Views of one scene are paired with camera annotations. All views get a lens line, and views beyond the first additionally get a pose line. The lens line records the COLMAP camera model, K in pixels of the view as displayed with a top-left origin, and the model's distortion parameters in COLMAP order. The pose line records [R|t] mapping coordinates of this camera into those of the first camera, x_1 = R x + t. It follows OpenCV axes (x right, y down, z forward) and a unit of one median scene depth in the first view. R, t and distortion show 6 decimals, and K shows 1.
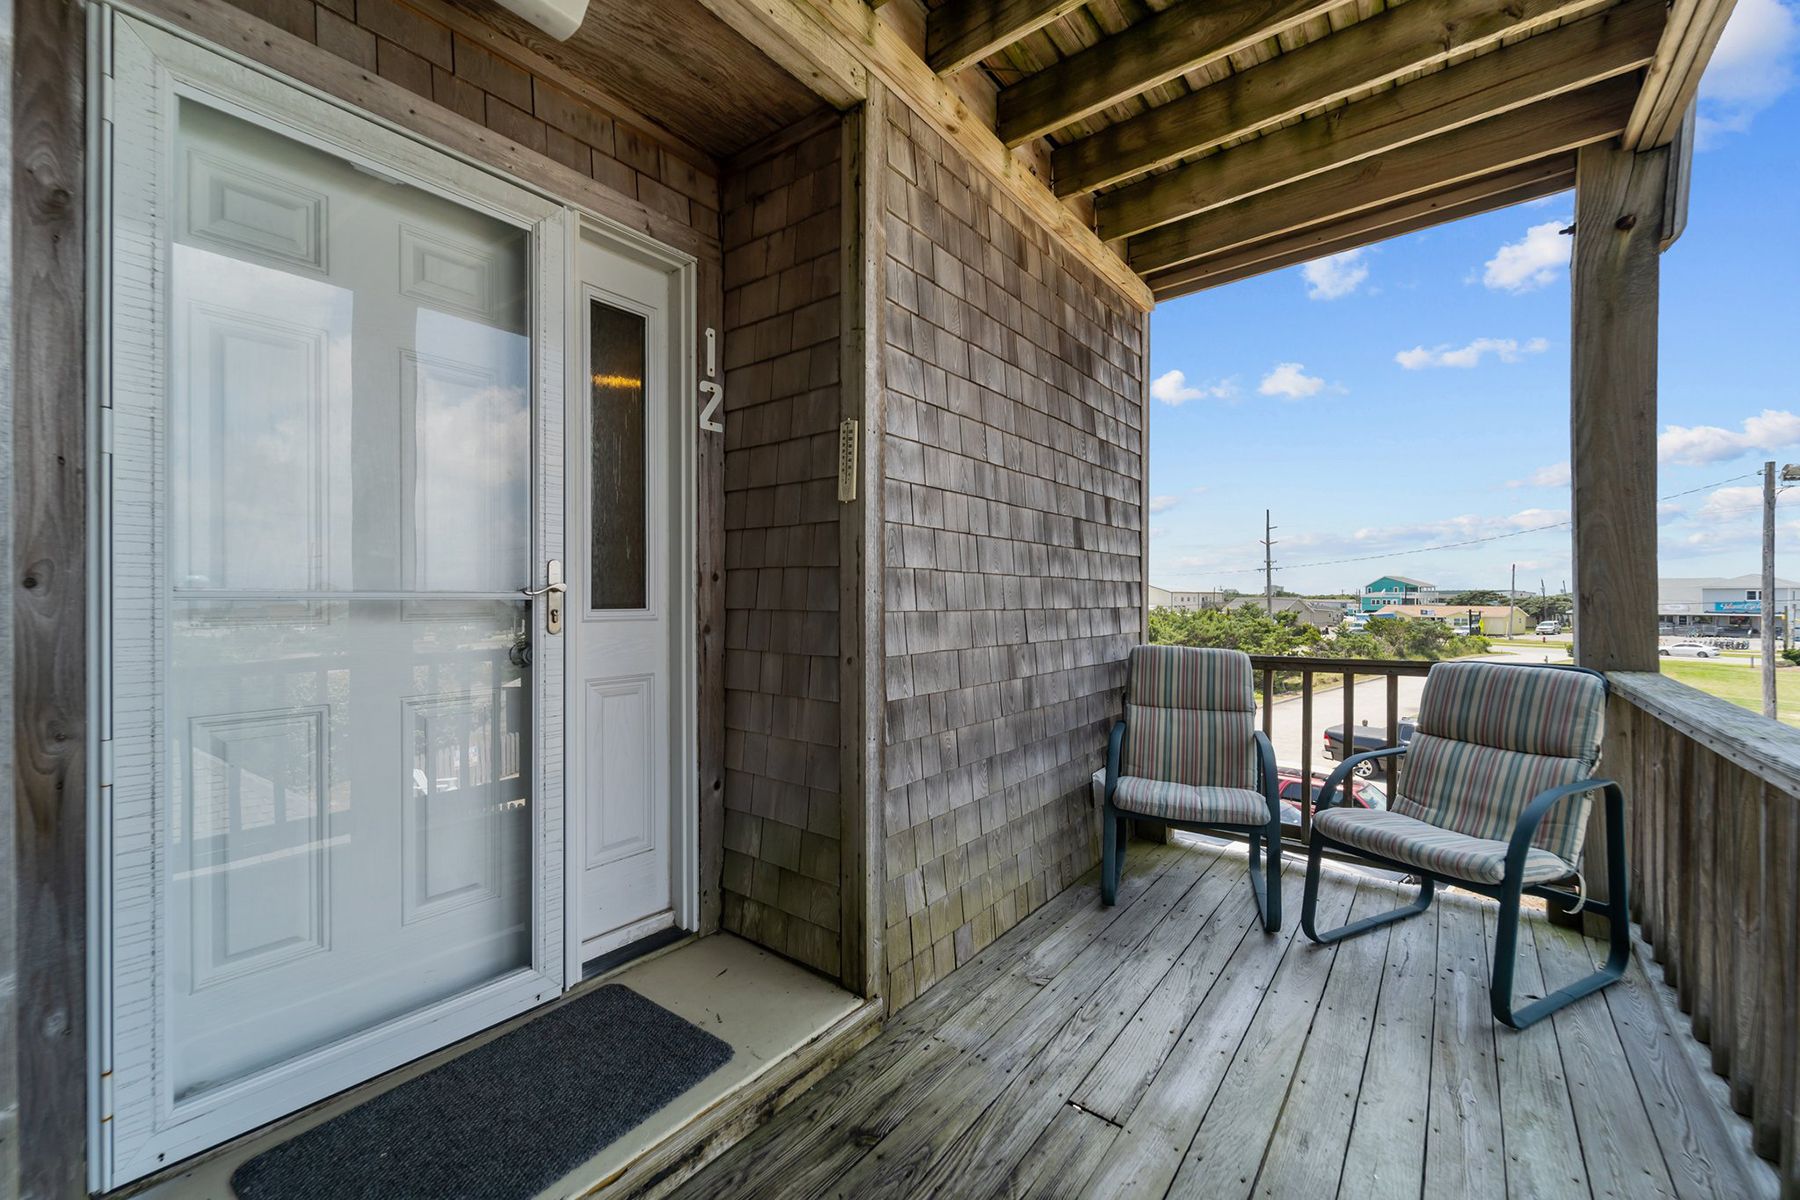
lens RADIAL K [[728.4, 0, 899.6], [0, 728.4, 606.9], [0, 0, 1]] dist [0.002553, -0.000369]
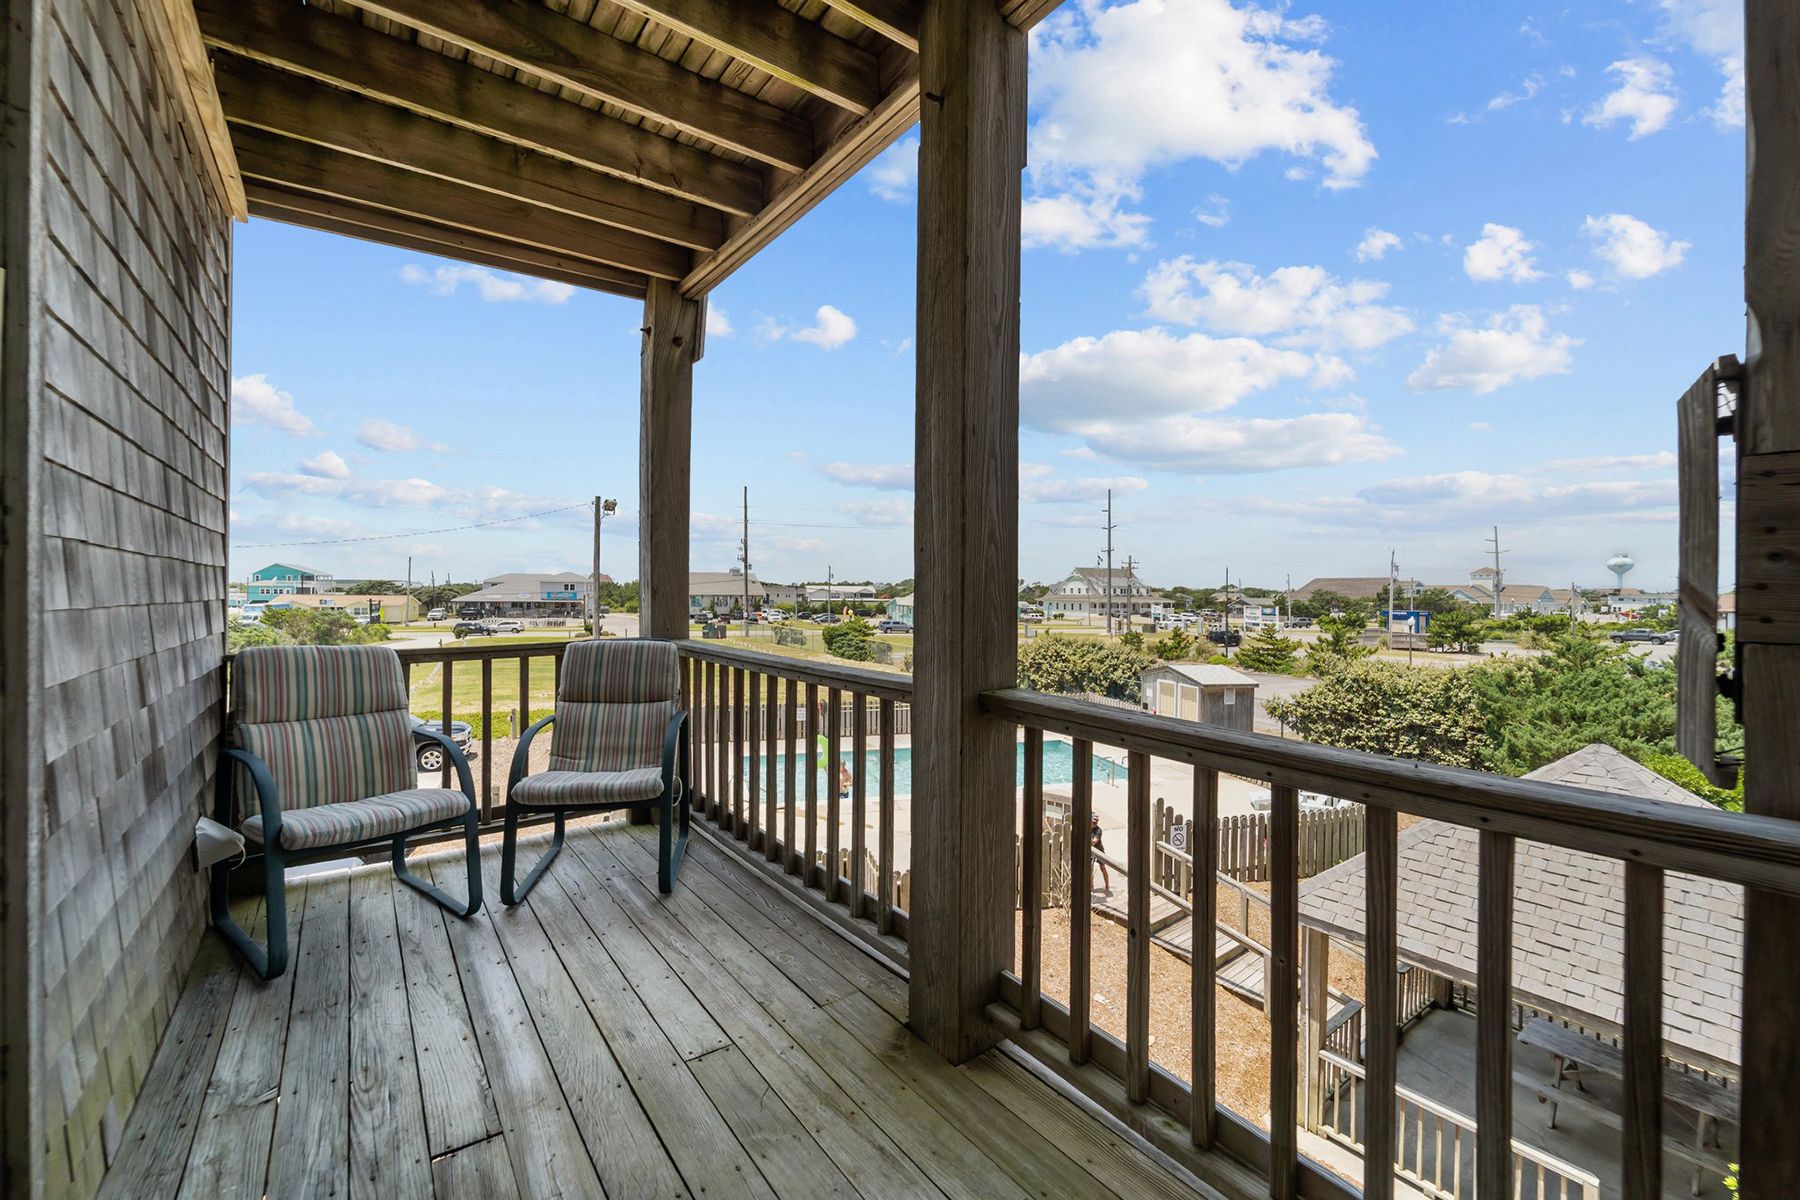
lens RADIAL K [[728.4, 0, 899.6], [0, 728.4, 606.9], [0, 0, 1]] dist [0.002553, -0.000369]
pose [[0.268418, -0.019413, 0.963107, -0.311939], [0.005443, 0.999812, 0.018636, -0.004203], [-0.963287, 0.000240, 0.268473, 0.145697]]
